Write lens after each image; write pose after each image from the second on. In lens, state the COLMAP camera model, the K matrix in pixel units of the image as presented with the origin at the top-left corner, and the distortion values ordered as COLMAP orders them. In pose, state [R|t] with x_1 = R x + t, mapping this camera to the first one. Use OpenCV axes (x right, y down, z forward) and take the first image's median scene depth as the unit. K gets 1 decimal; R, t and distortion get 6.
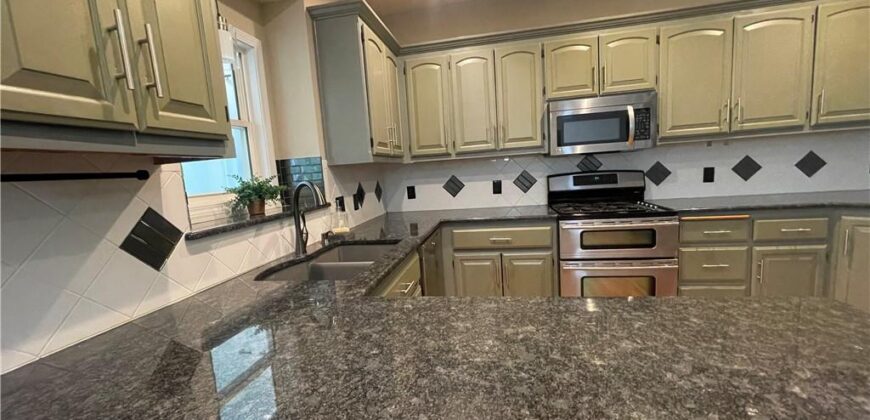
lens RADIAL K [[350.6, 0, 428.9], [0, 350.6, 213.8], [0, 0, 1]] dist [0.001299, 0.000097]
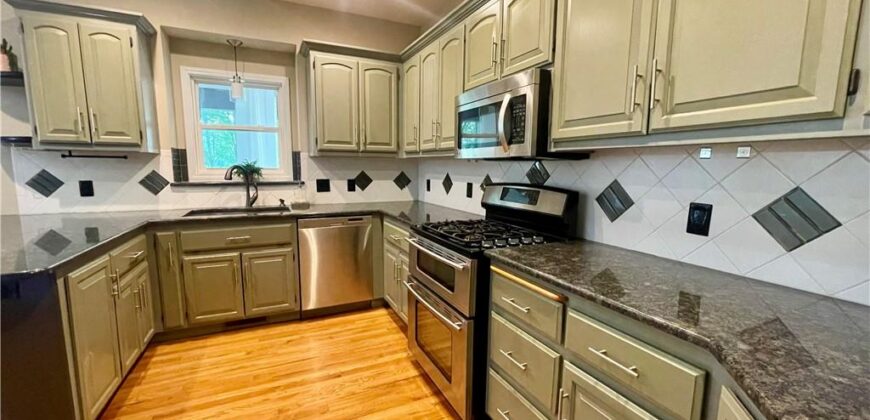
lens RADIAL K [[350.6, 0, 428.9], [0, 350.6, 213.8], [0, 0, 1]] dist [0.001299, 0.000097]
pose [[0.583672, 0.183640, -0.790951, 1.085903], [-0.149795, 0.981723, 0.117393, -0.135277], [0.798053, 0.049962, 0.600513, 0.480192]]
